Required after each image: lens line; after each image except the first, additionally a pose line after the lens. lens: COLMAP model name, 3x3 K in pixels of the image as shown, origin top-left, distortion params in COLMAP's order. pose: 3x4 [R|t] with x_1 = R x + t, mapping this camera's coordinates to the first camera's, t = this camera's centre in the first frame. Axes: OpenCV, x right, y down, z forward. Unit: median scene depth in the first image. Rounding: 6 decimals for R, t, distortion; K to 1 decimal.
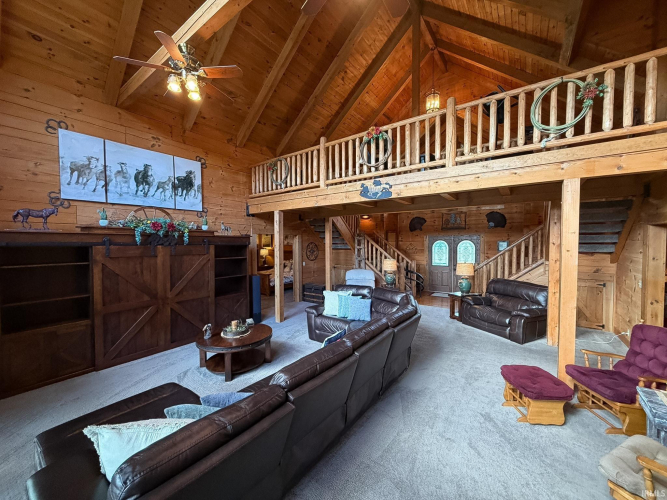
lens RADIAL K [[266.3, 0, 332.1], [0, 266.3, 250.4], [0, 0, 1]] dist [-0.000017, -0.000066]
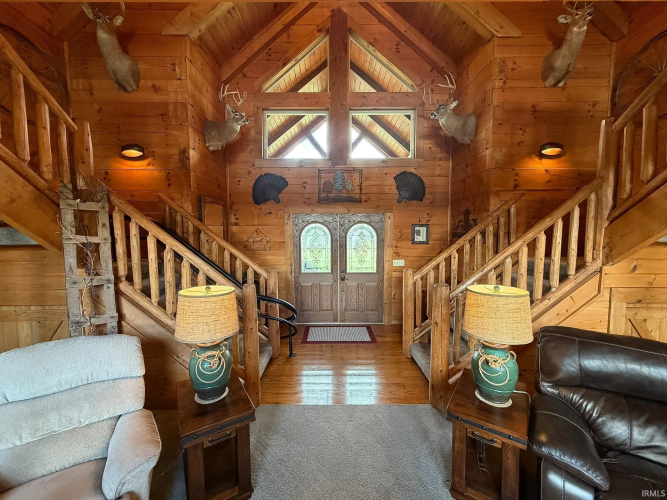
lens RADIAL K [[266.3, 0, 331.7], [0, 266.3, 249.7], [0, 0, 1]] dist [-0.000017, -0.000066]
pose [[0.805041, -0.039044, 0.591932, 0.139686], [0.020375, 0.999063, 0.038188, -0.006200], [-0.592869, -0.018682, 0.805083, 0.621853]]
